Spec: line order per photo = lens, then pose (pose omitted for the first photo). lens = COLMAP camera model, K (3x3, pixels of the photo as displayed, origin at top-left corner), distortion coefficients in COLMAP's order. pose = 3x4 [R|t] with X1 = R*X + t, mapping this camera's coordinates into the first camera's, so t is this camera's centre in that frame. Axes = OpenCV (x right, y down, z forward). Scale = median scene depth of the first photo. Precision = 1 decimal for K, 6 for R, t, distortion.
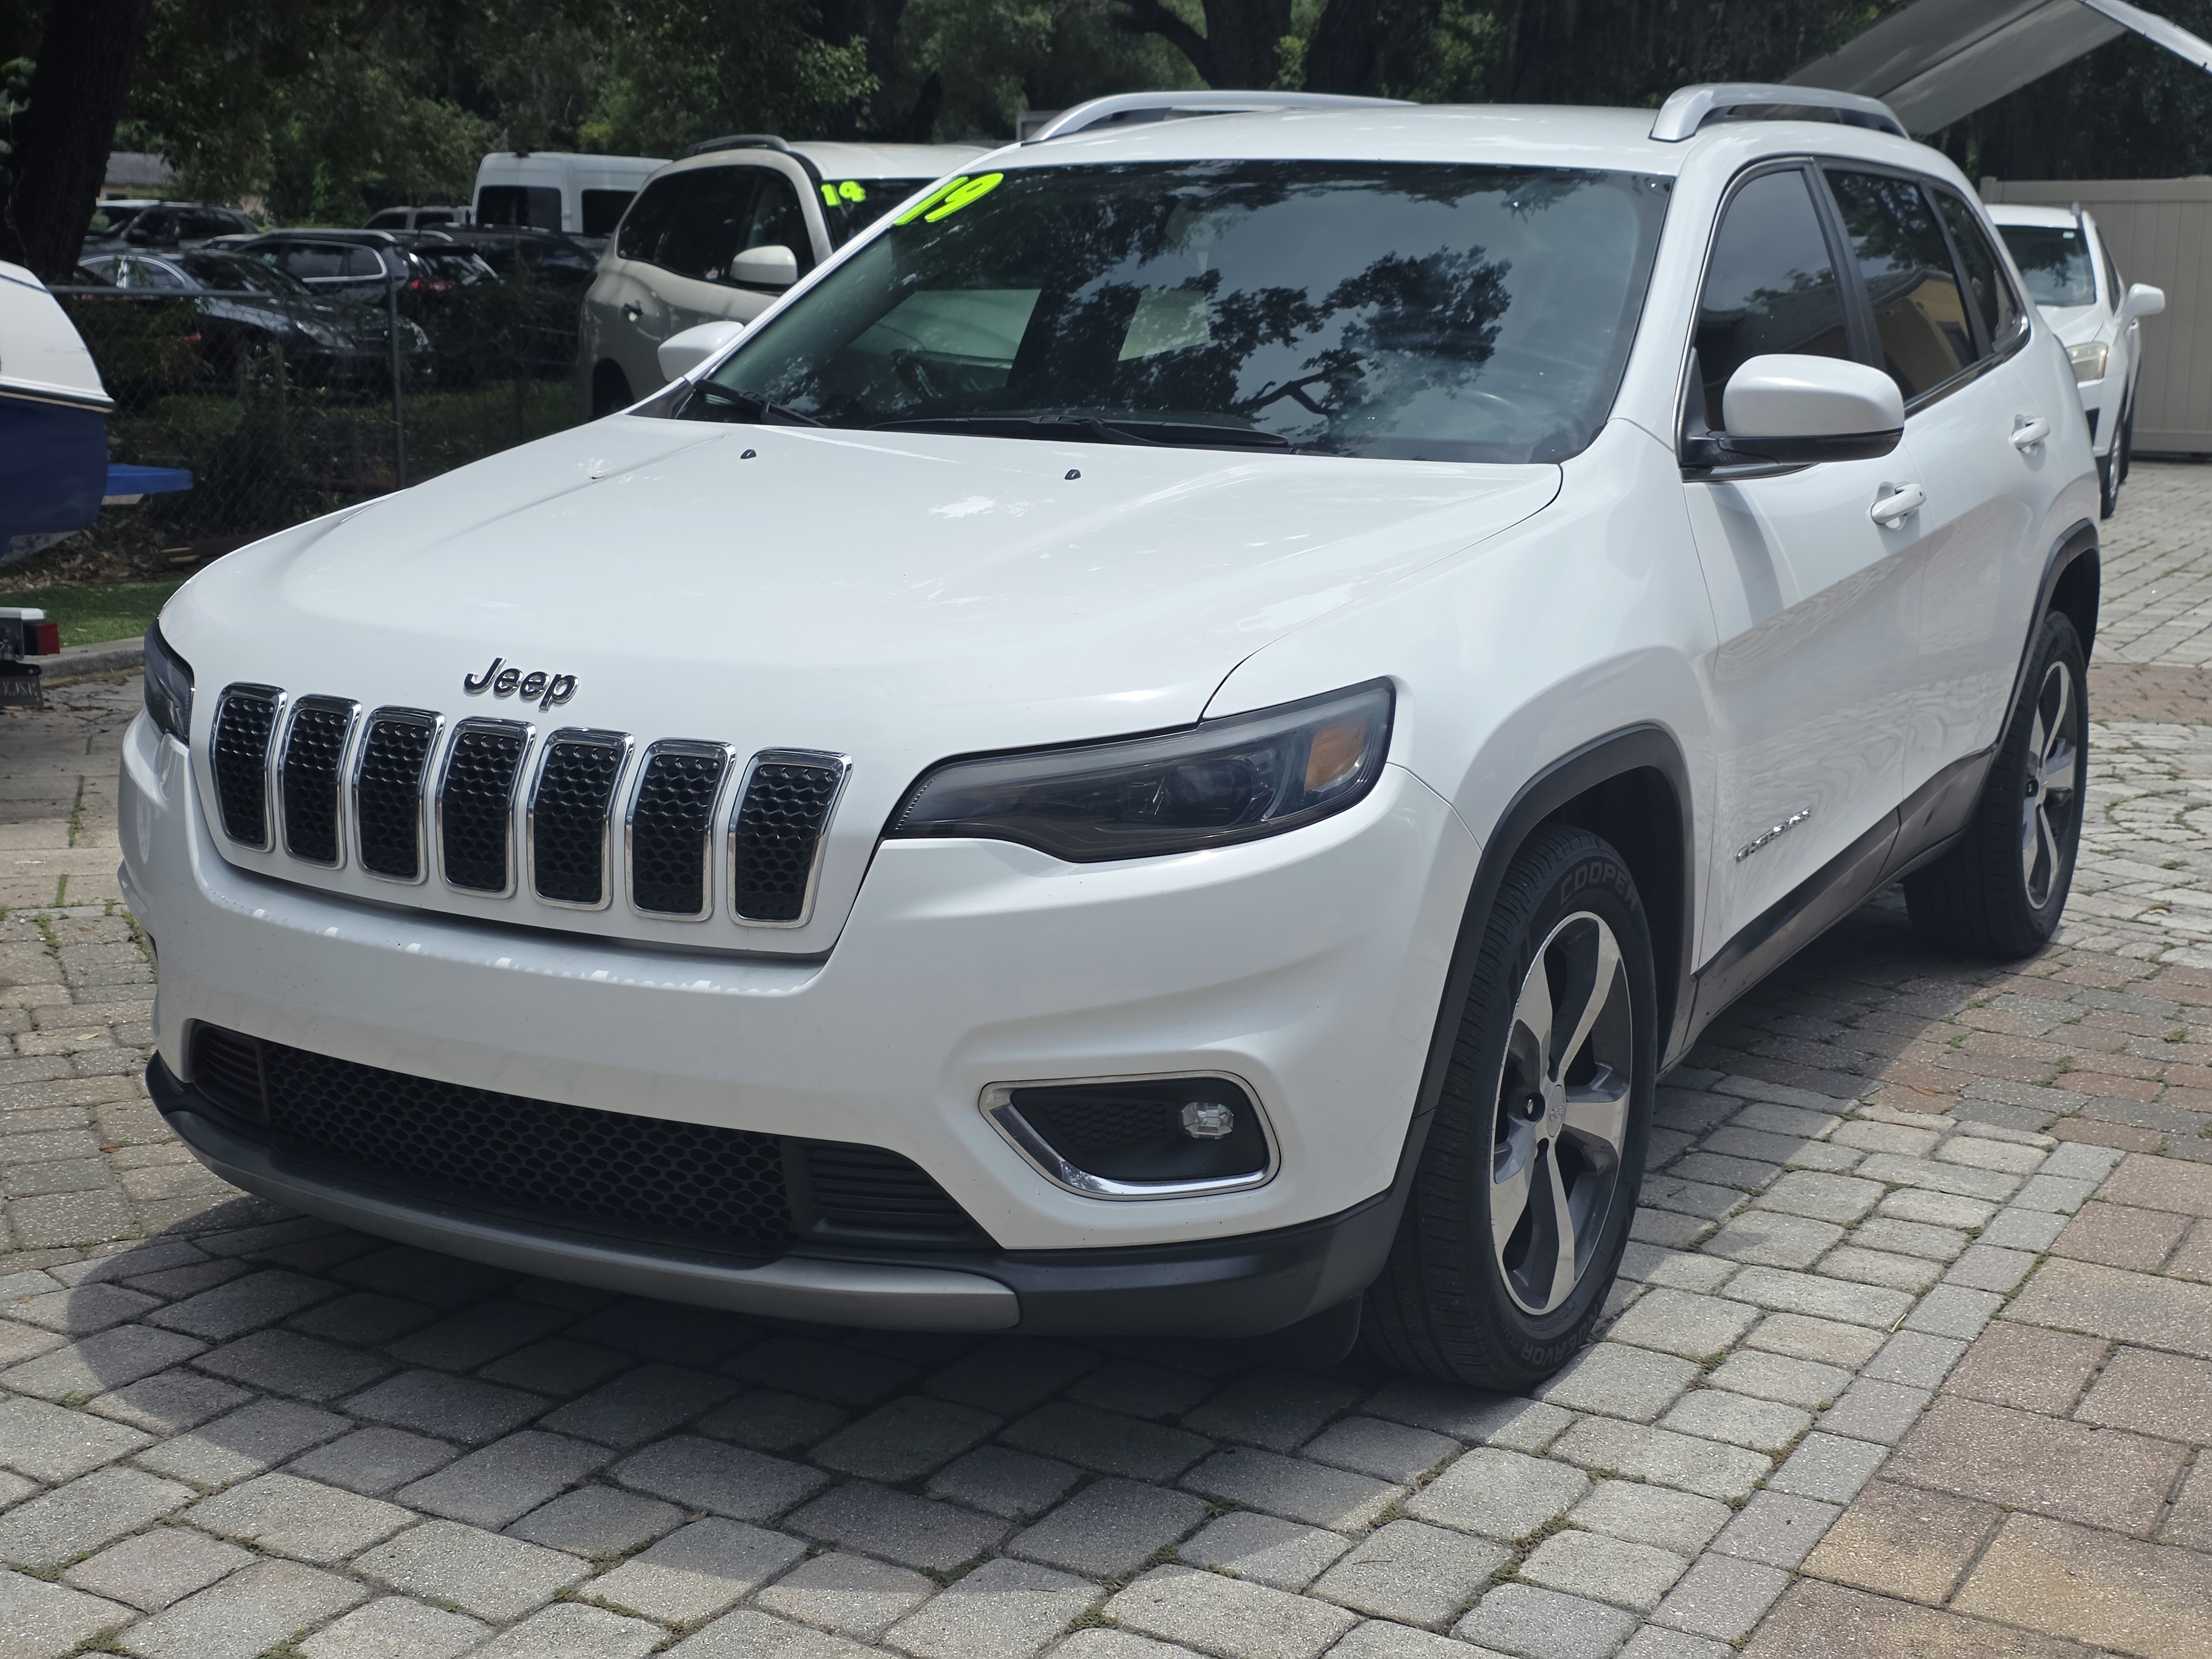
lens RADIAL K [[2994.4, 0, 1076.7], [0, 2994.4, 784.4], [0, 0, 1]] dist [0.060686, 0.000000]
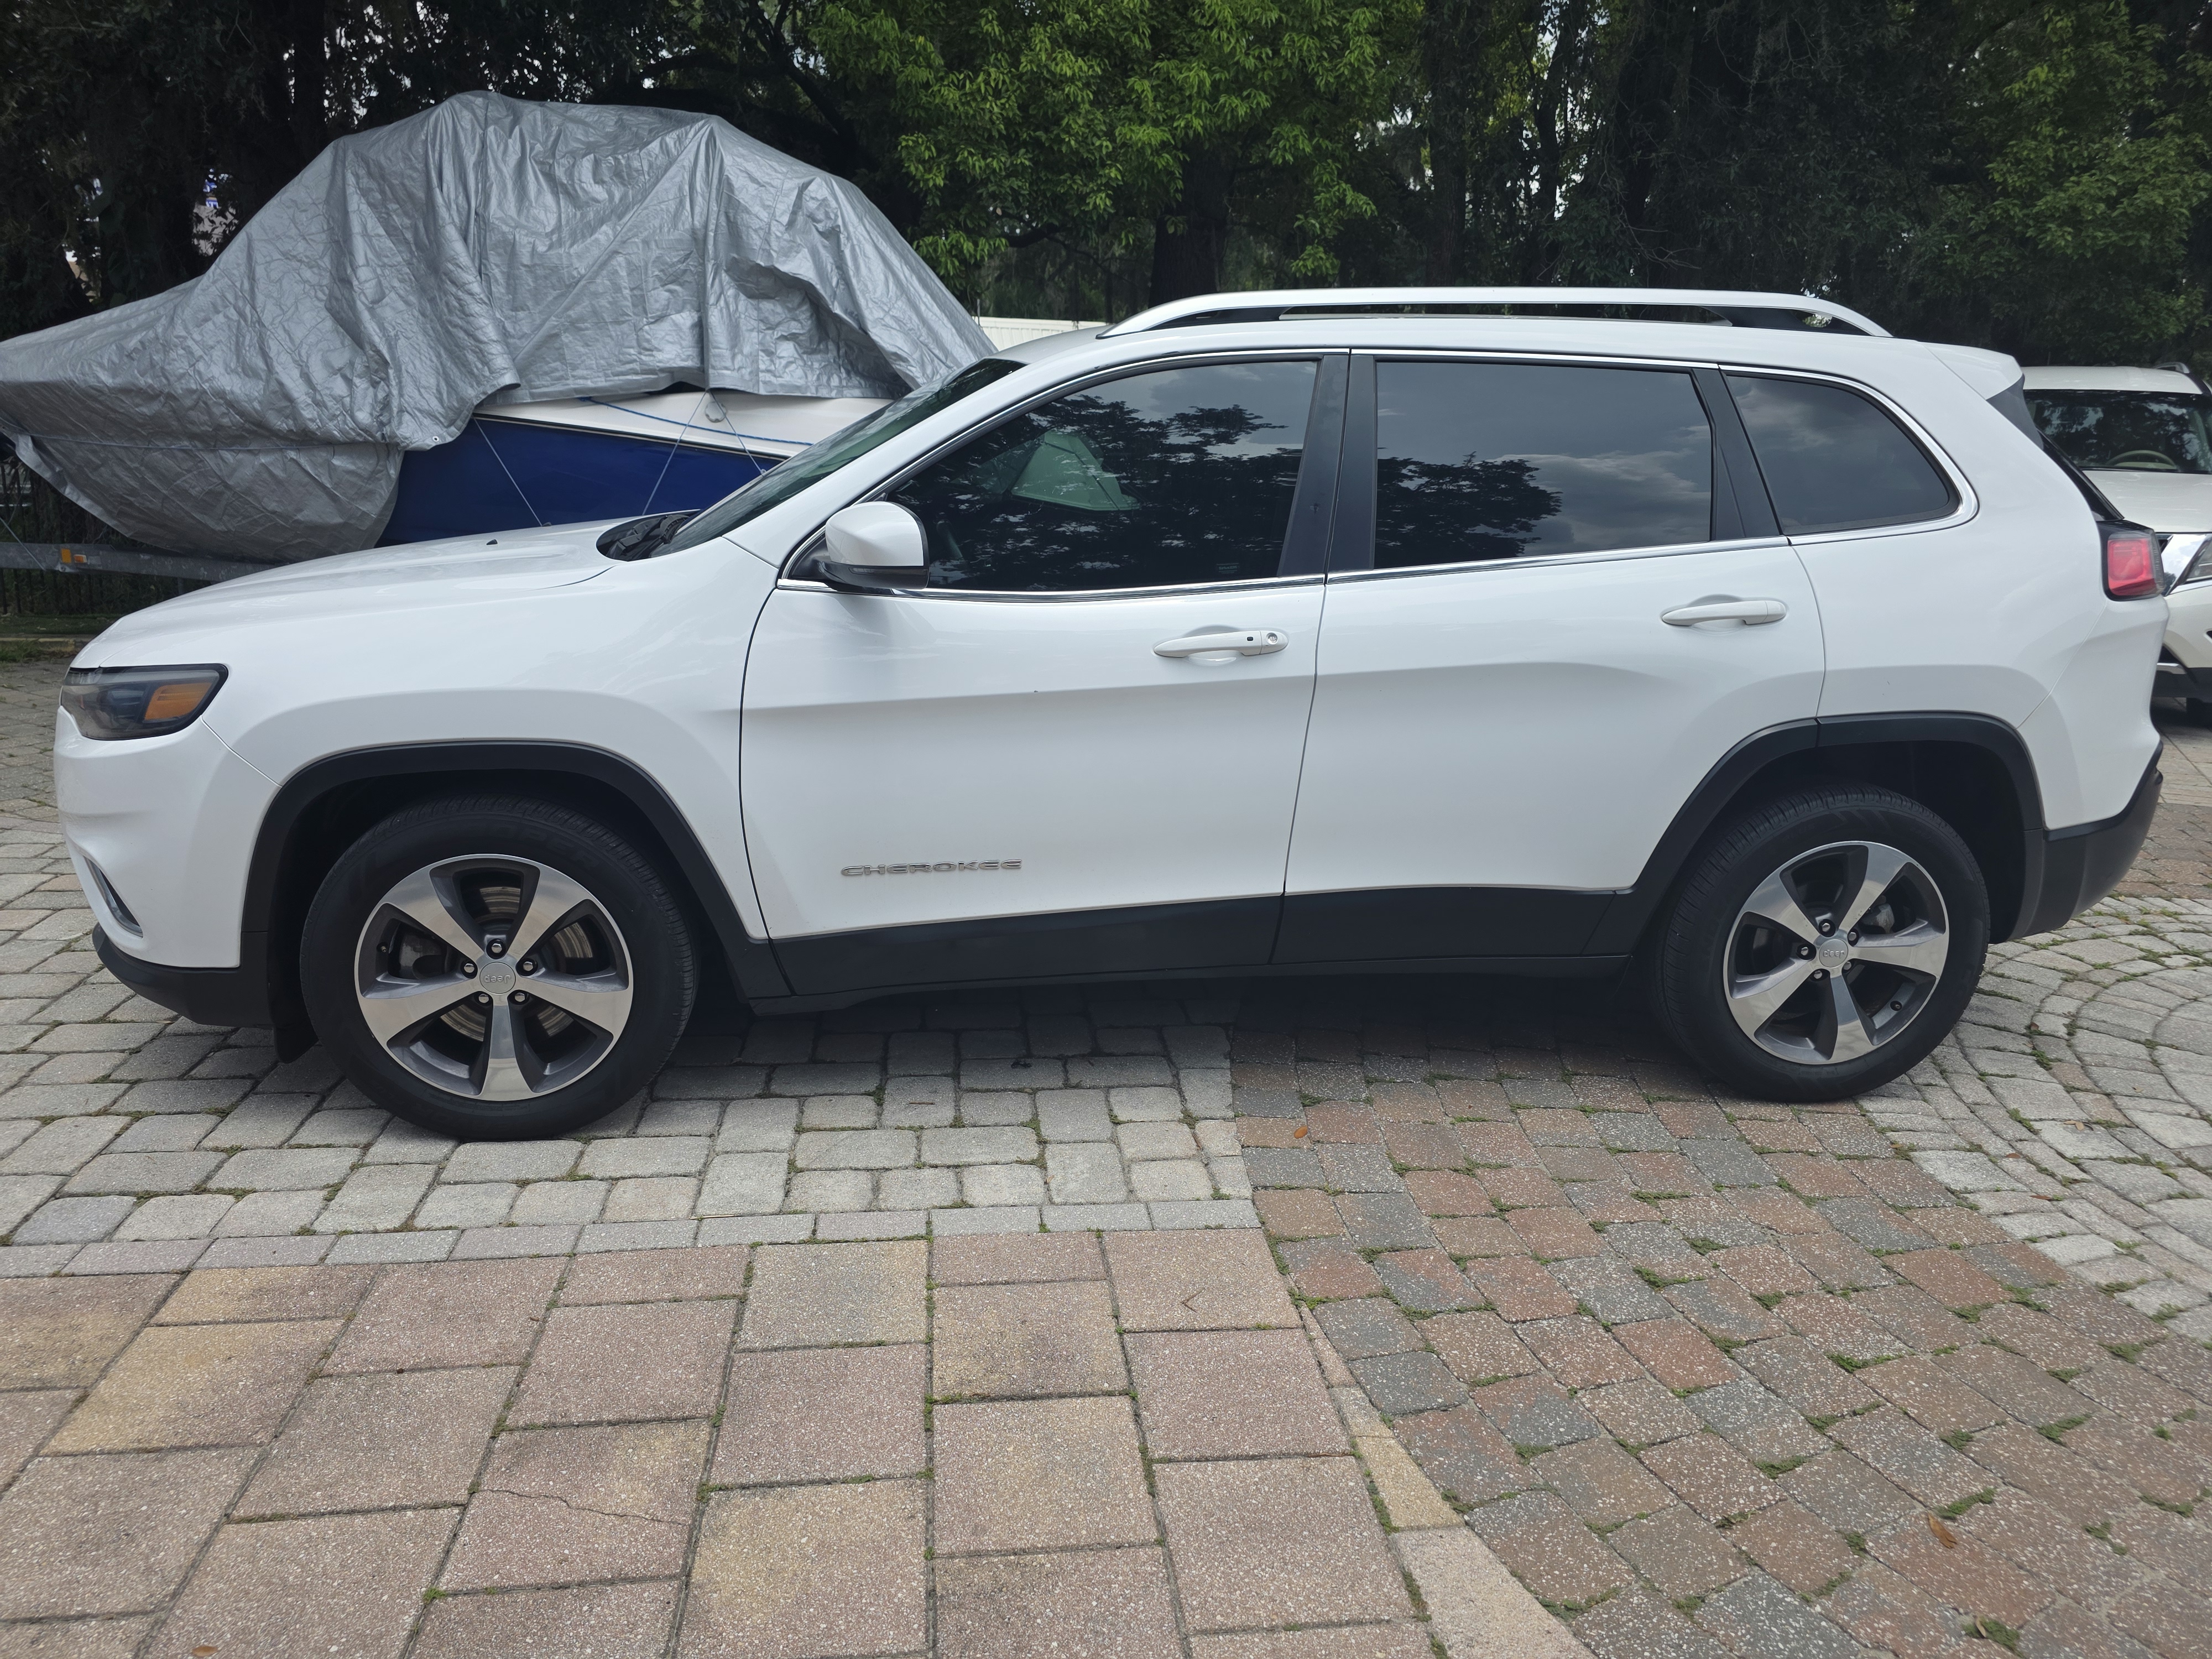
lens RADIAL K [[1474.0, 0, 1113.0], [0, 1474.0, 848.2], [0, 0, 1]] dist [0.020461, -0.002933]
pose [[0.592787, 0.229568, -0.771947, 0.988886], [-0.162692, 0.972886, 0.164392, -0.142953], [0.788755, 0.028141, 0.614063, 0.836173]]
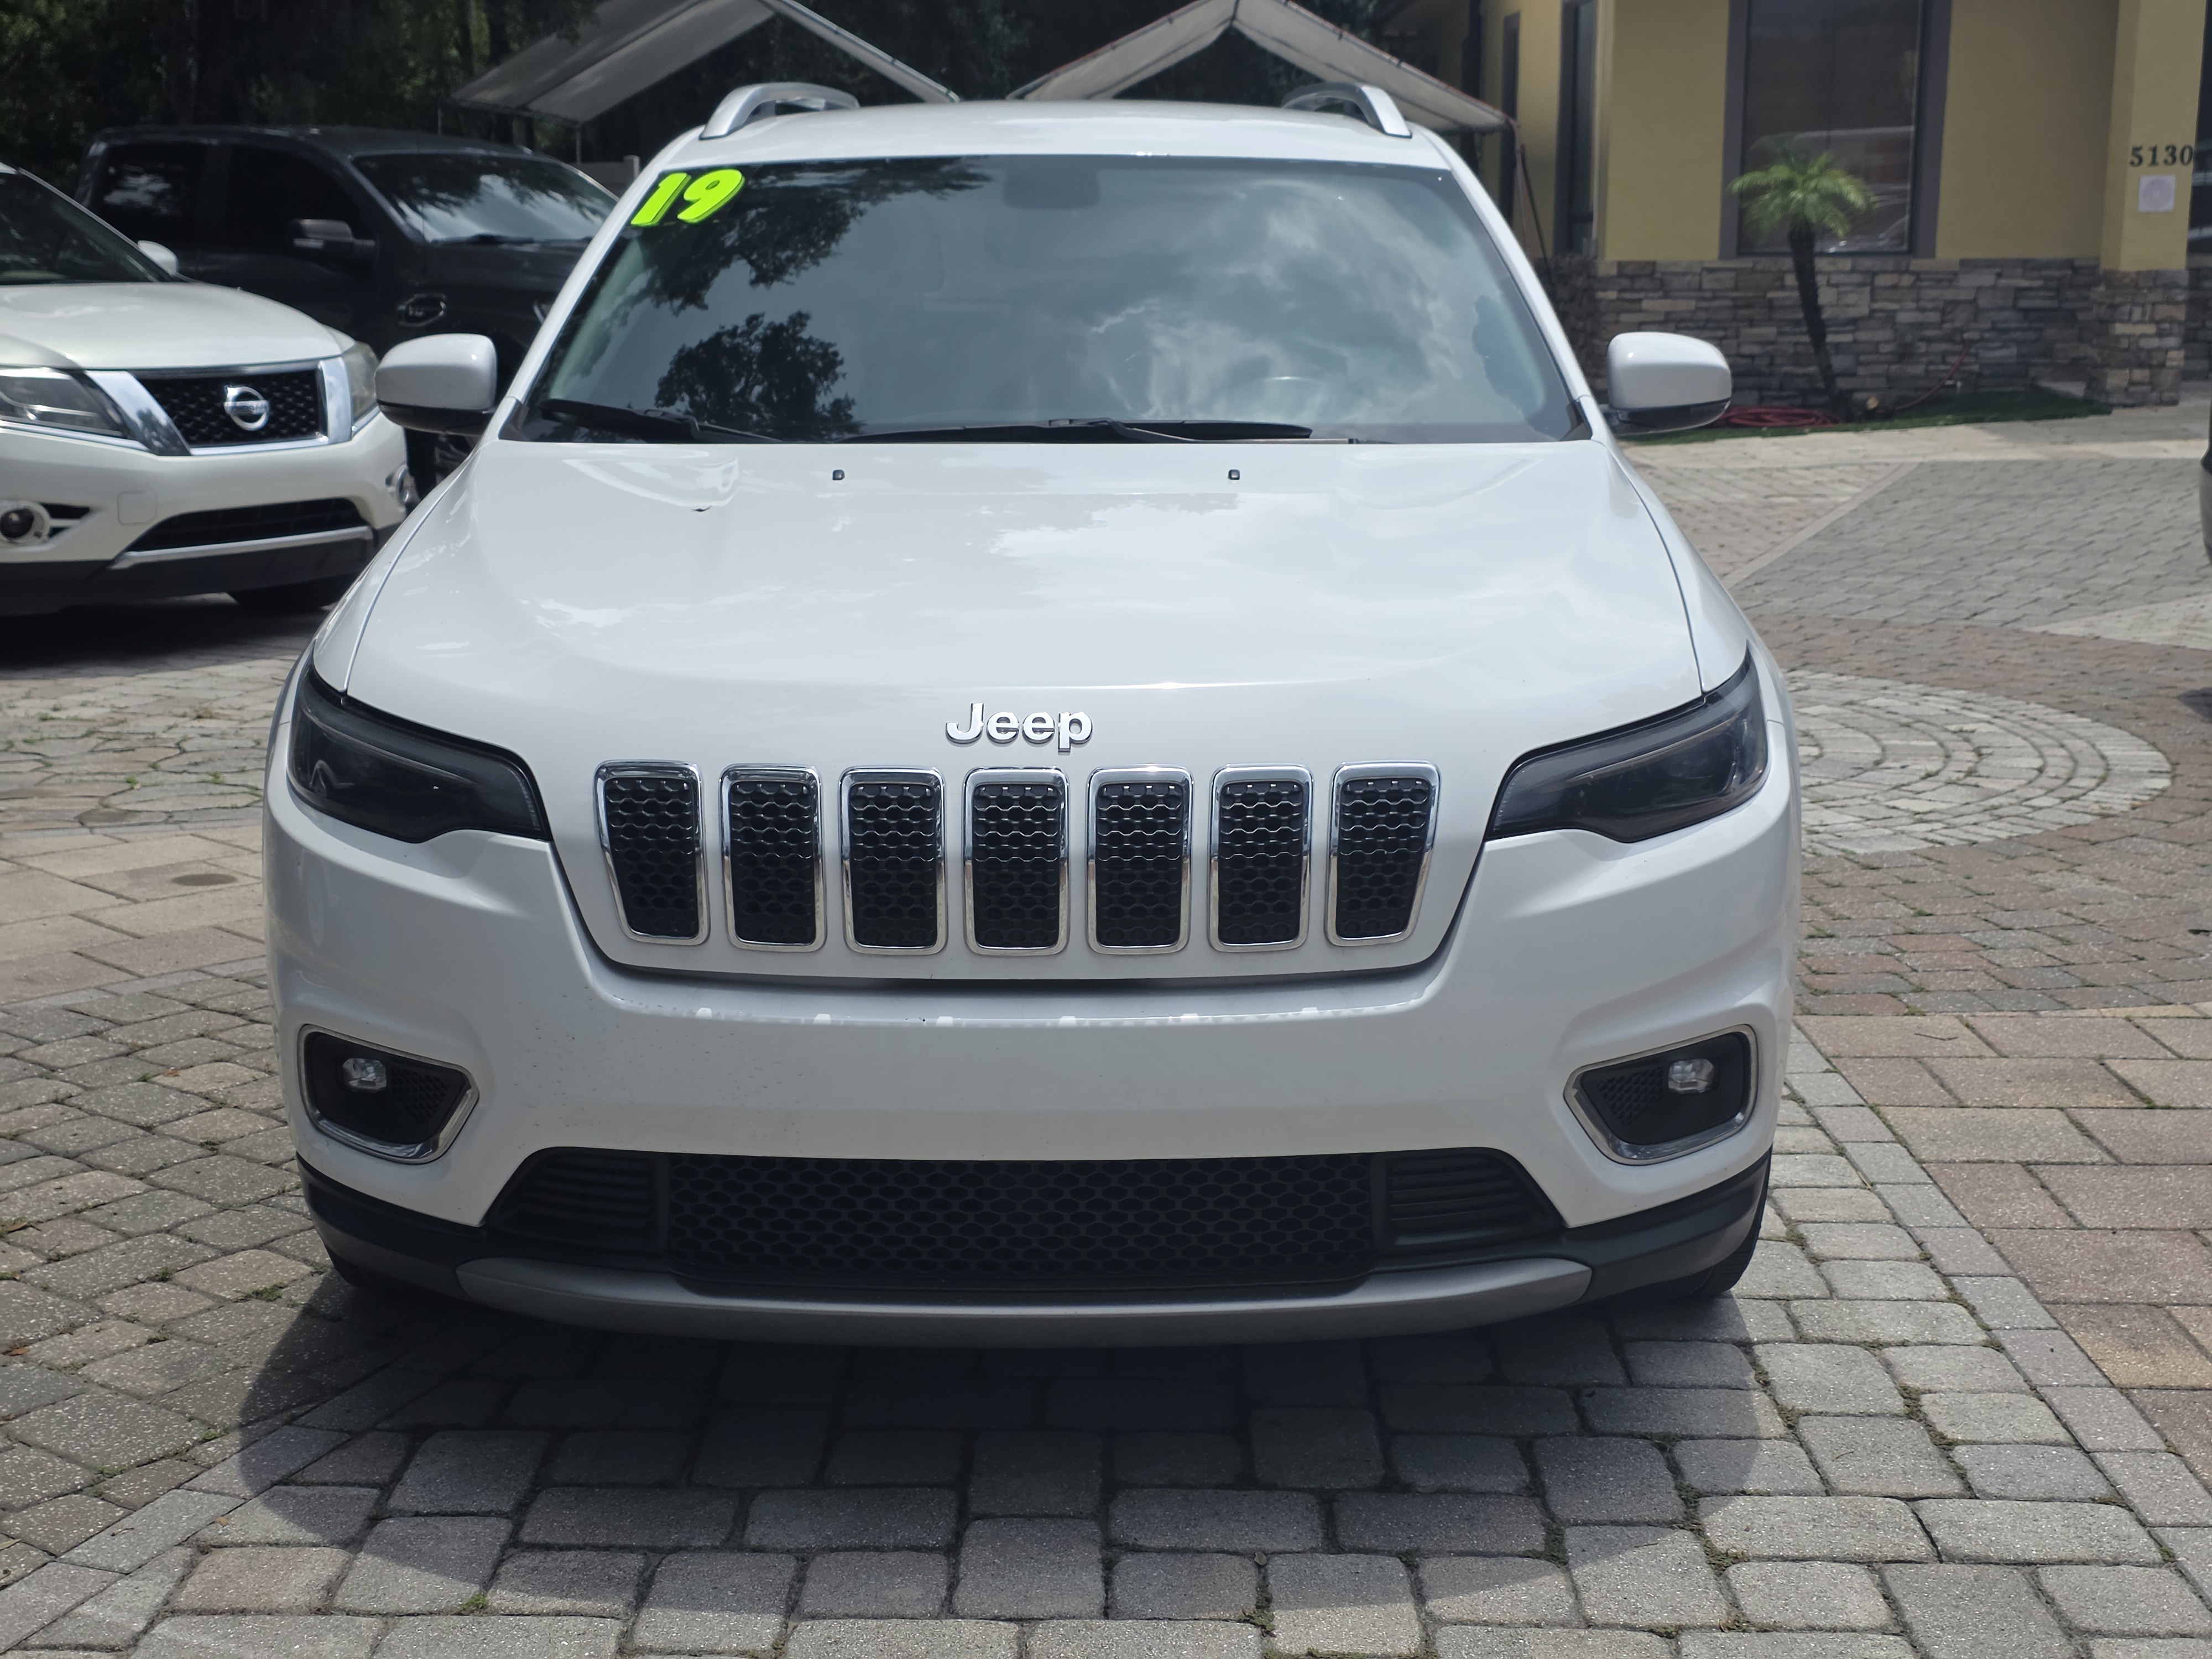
lens RADIAL K [[2994.4, 0, 1072.7], [0, 2994.4, 828.0], [0, 0, 1]] dist [0.060686, 0.000000]
pose [[0.876221, -0.112622, 0.468565, -0.581083], [0.103703, 0.993595, 0.044890, -0.040373], [-0.470620, 0.009258, 0.882288, 0.158055]]
